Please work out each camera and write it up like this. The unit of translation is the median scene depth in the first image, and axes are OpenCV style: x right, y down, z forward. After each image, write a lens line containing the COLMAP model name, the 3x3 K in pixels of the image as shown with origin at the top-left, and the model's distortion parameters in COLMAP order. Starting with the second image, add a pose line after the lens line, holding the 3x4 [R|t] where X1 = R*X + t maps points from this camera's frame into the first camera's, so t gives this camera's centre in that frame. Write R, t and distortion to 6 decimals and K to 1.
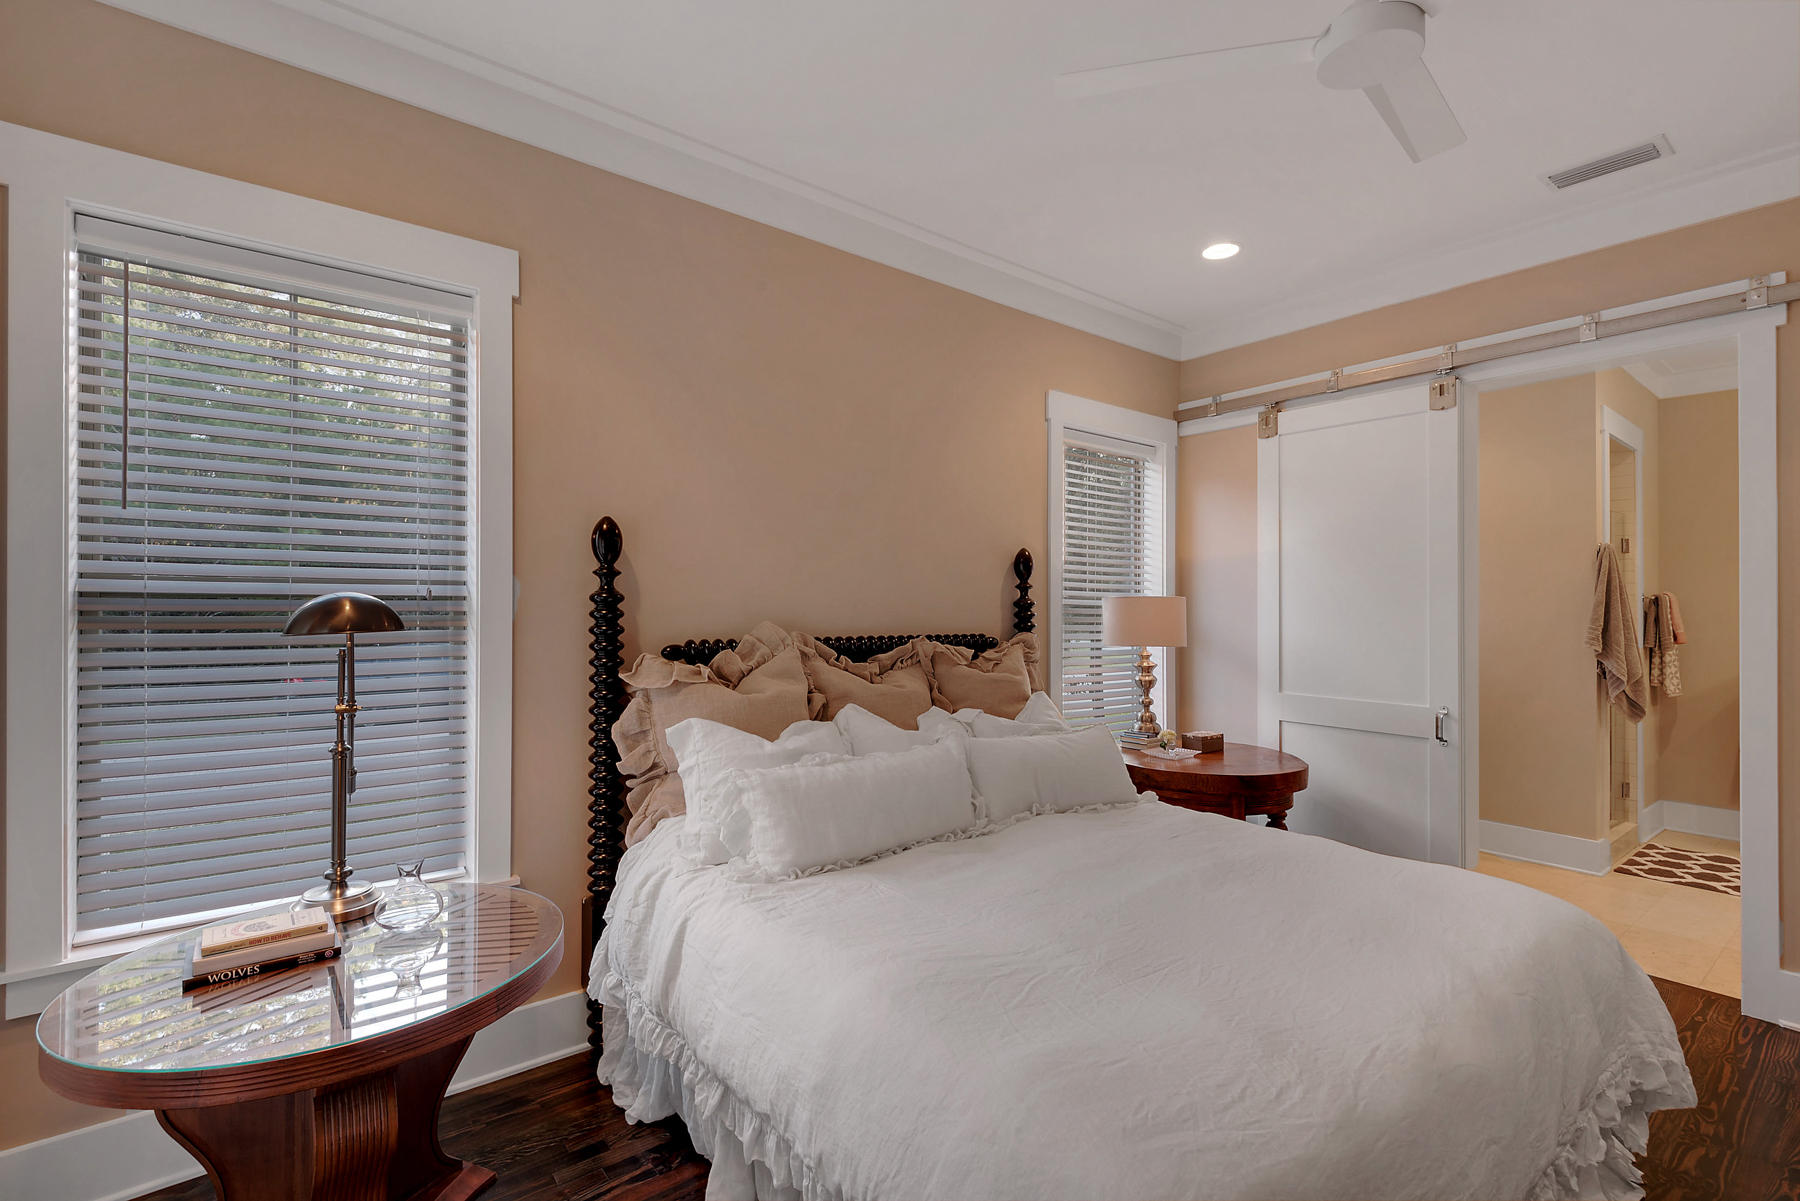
lens RADIAL K [[787.3, 0, 900.0], [0, 787.3, 600.5], [0, 0, 1]] dist [-0.000469, -0.011234]
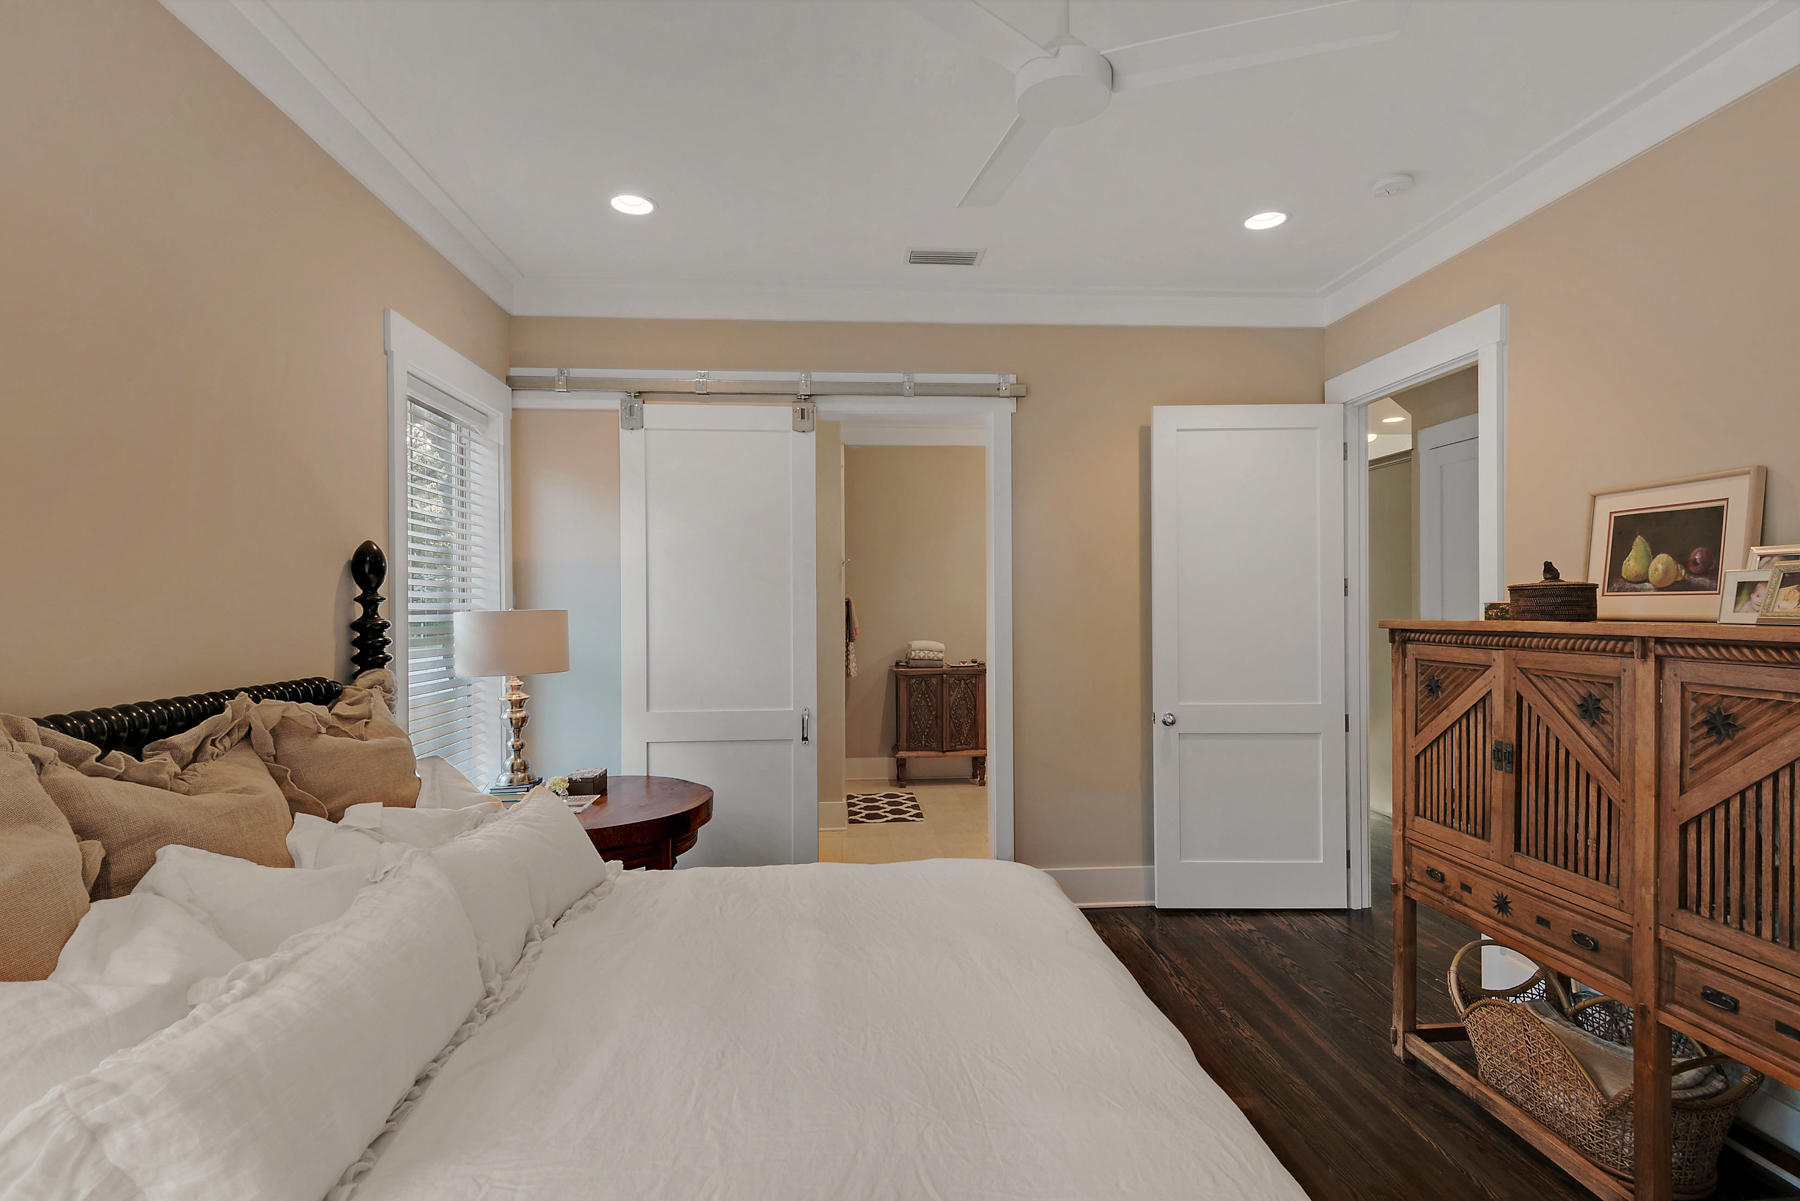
lens RADIAL K [[843.2, 0, 900.0], [0, 843.2, 600.5], [0, 0, 1]] dist [0.002474, -0.011097]
pose [[0.530072, -0.010144, 0.847892, -0.220860], [0.009983, 0.999934, 0.005721, -0.017606], [-0.847894, 0.005432, 0.530139, 0.276757]]
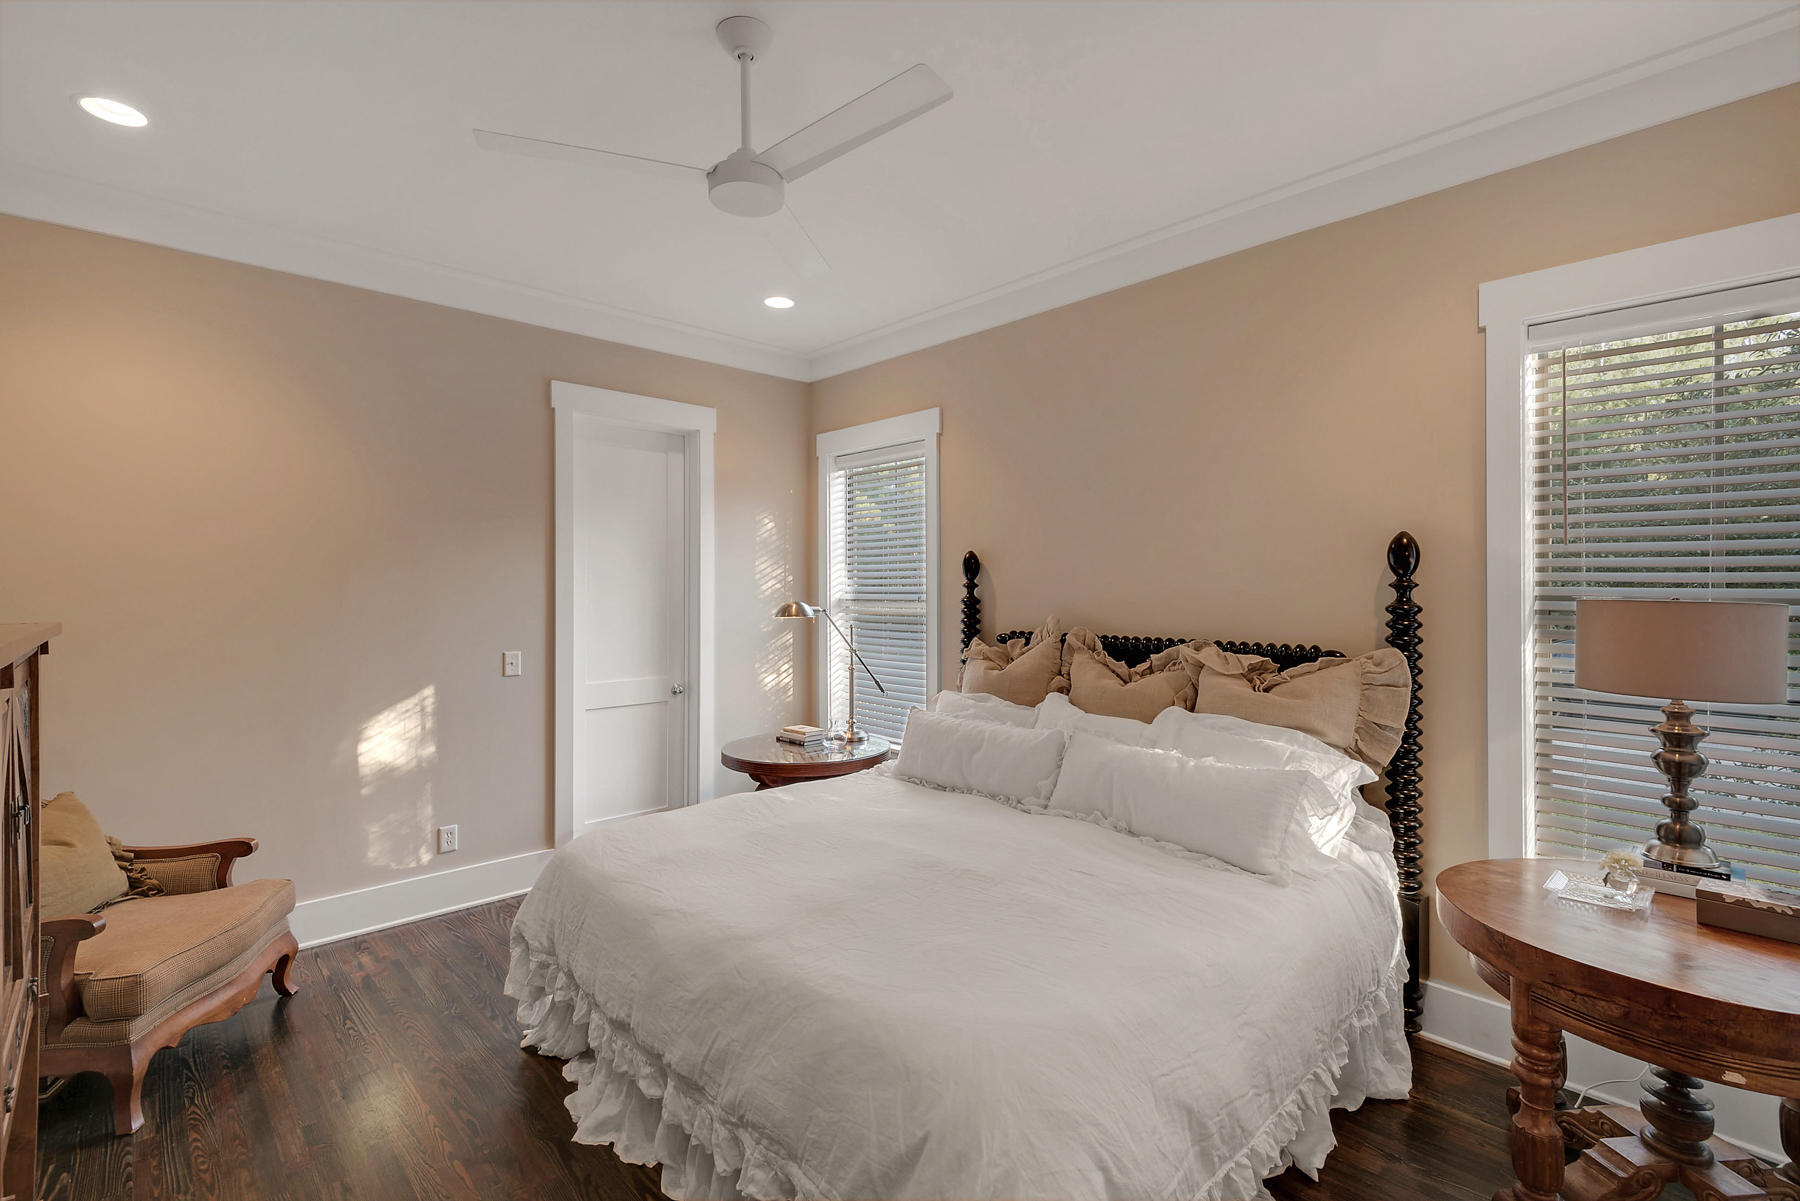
lens RADIAL K [[787.3, 0, 900.0], [0, 787.3, 600.5], [0, 0, 1]] dist [-0.000469, -0.011234]
pose [[0.085344, -0.010653, -0.996295, 0.891121], [-0.013415, 0.999840, -0.011840, 0.011581], [0.996261, 0.014376, 0.085188, 0.533456]]
